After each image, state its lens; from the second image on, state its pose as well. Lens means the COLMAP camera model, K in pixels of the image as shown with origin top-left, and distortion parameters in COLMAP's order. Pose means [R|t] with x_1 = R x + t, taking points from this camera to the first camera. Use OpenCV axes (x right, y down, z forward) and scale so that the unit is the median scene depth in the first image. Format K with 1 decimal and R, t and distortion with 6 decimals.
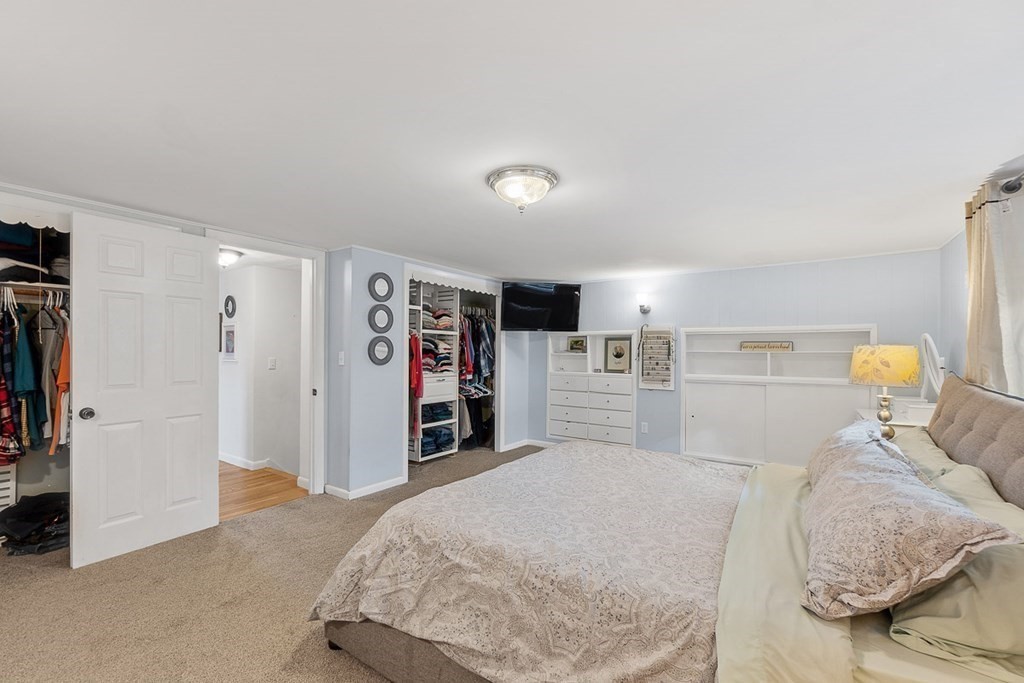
lens RADIAL K [[440.5, 0, 502.3], [0, 440.5, 350.0], [0, 0, 1]] dist [-0.000727, 0.000039]
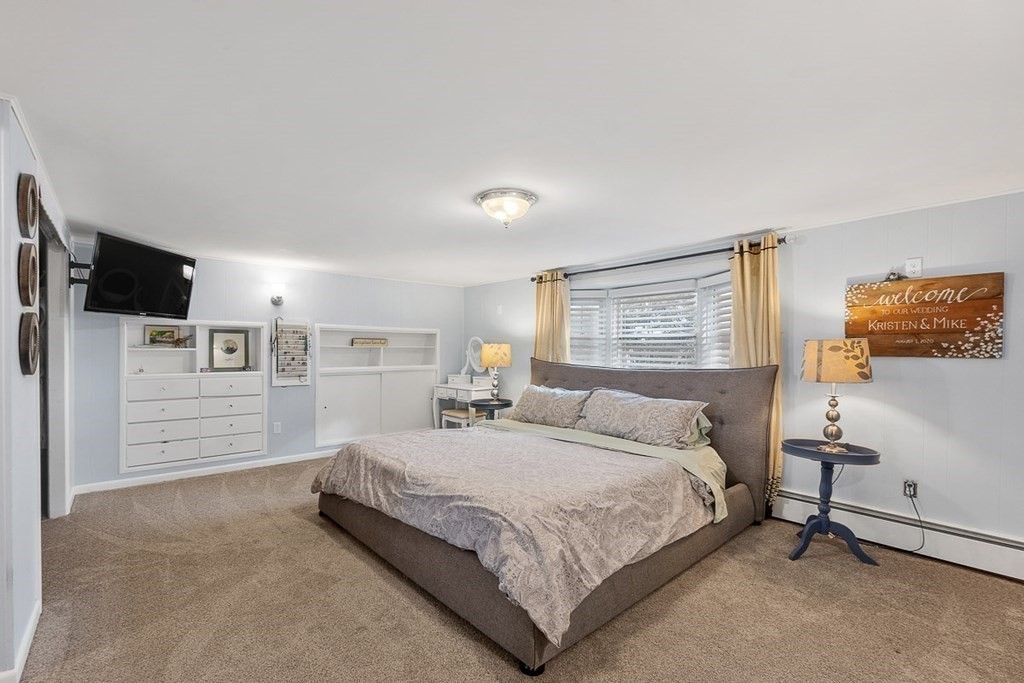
lens RADIAL K [[440.5, 0, 502.3], [0, 440.5, 350.0], [0, 0, 1]] dist [-0.000727, 0.000039]
pose [[0.241783, -0.006989, 0.970305, -0.484789], [-0.008955, 0.999915, 0.009434, -0.001800], [-0.970289, -0.010970, 0.241700, 0.324254]]
